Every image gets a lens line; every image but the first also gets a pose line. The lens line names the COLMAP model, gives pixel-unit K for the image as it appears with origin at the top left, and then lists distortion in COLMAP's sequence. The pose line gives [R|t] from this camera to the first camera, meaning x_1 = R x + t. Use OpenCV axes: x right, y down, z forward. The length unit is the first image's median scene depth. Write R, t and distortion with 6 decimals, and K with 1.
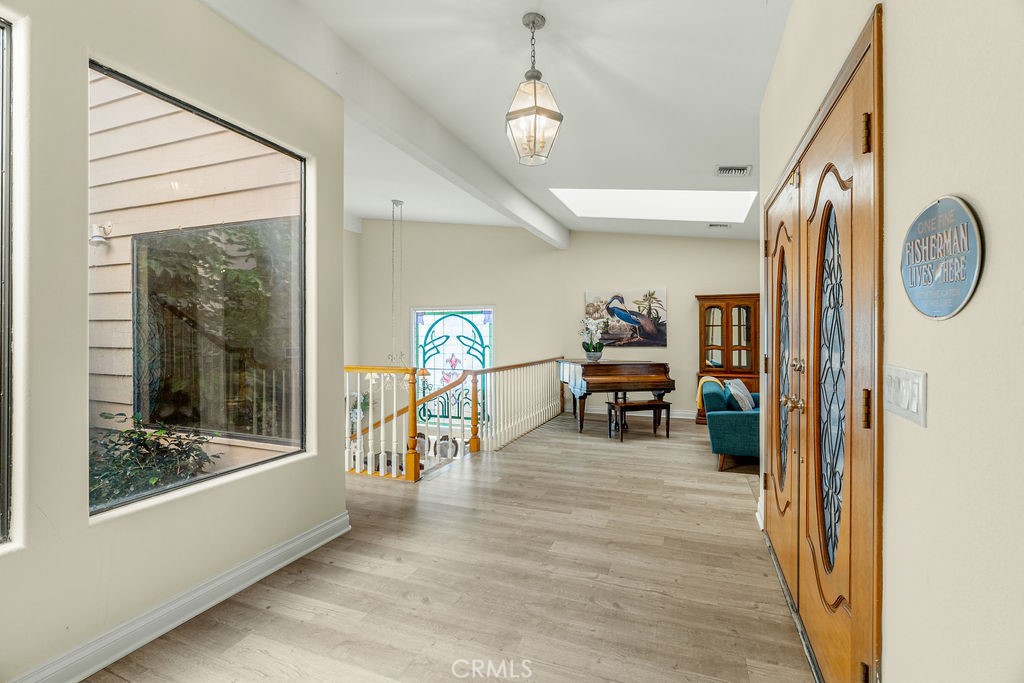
lens RADIAL K [[466.0, 0, 515.6], [0, 466.0, 335.2], [0, 0, 1]] dist [-0.009546, 0.002591]
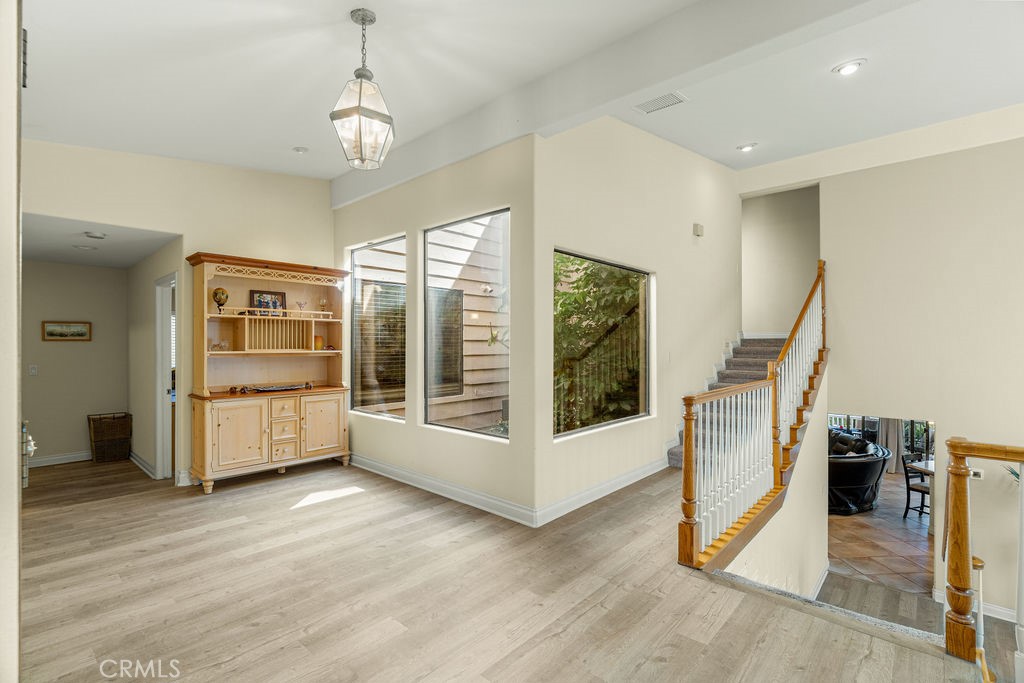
lens RADIAL K [[466.0, 0, 507.2], [0, 466.0, 345.9], [0, 0, 1]] dist [-0.009546, 0.002591]
pose [[-0.370678, -0.000675, -0.928761, 0.296111], [-0.001057, 0.999999, -0.000304, -0.001382], [0.928761, 0.000869, -0.370679, 0.592532]]
